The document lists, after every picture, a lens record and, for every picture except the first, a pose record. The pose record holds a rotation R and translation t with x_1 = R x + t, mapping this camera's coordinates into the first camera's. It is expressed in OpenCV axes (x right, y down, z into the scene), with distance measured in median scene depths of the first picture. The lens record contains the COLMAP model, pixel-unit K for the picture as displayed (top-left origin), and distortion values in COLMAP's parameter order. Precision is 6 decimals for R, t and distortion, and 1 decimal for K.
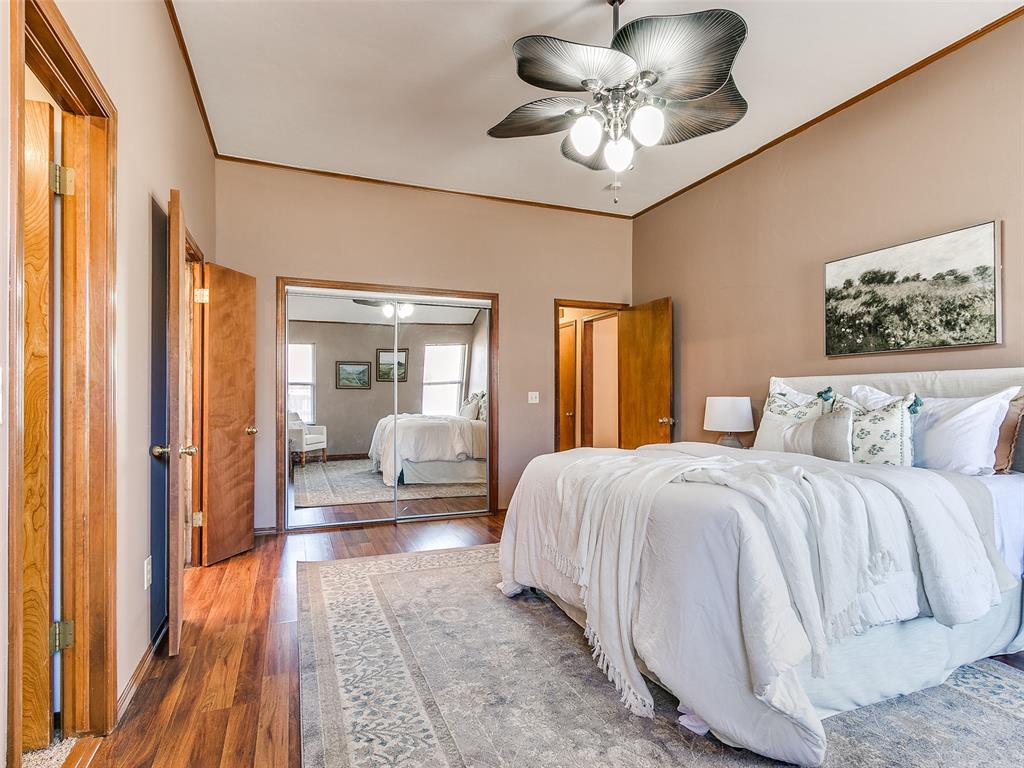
lens RADIAL K [[529.6, 0, 508.5], [0, 529.6, 395.8], [0, 0, 1]] dist [0.002917, -0.001255]
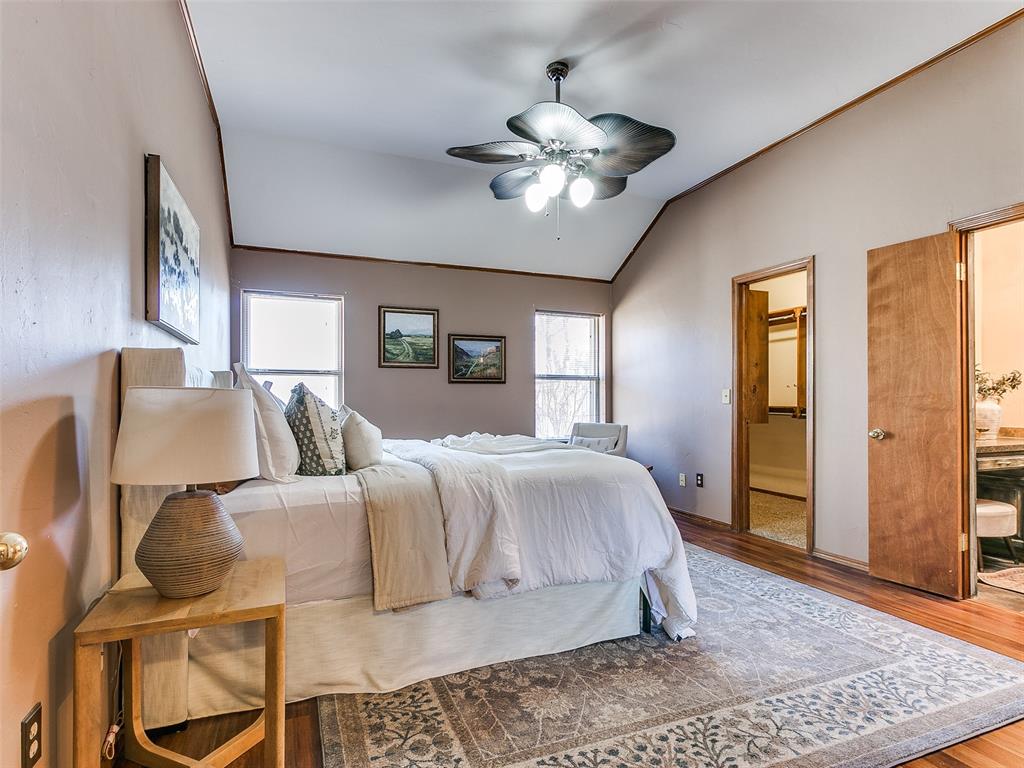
lens RADIAL K [[523.9, 0, 502.5], [0, 523.9, 400.0], [0, 0, 1]] dist [0.003161, 0.000185]
pose [[-0.999896, 0.002057, 0.014285, 0.242083], [0.001989, 0.999987, -0.004735, 0.015501], [-0.014295, -0.004706, -0.999887, 1.724667]]
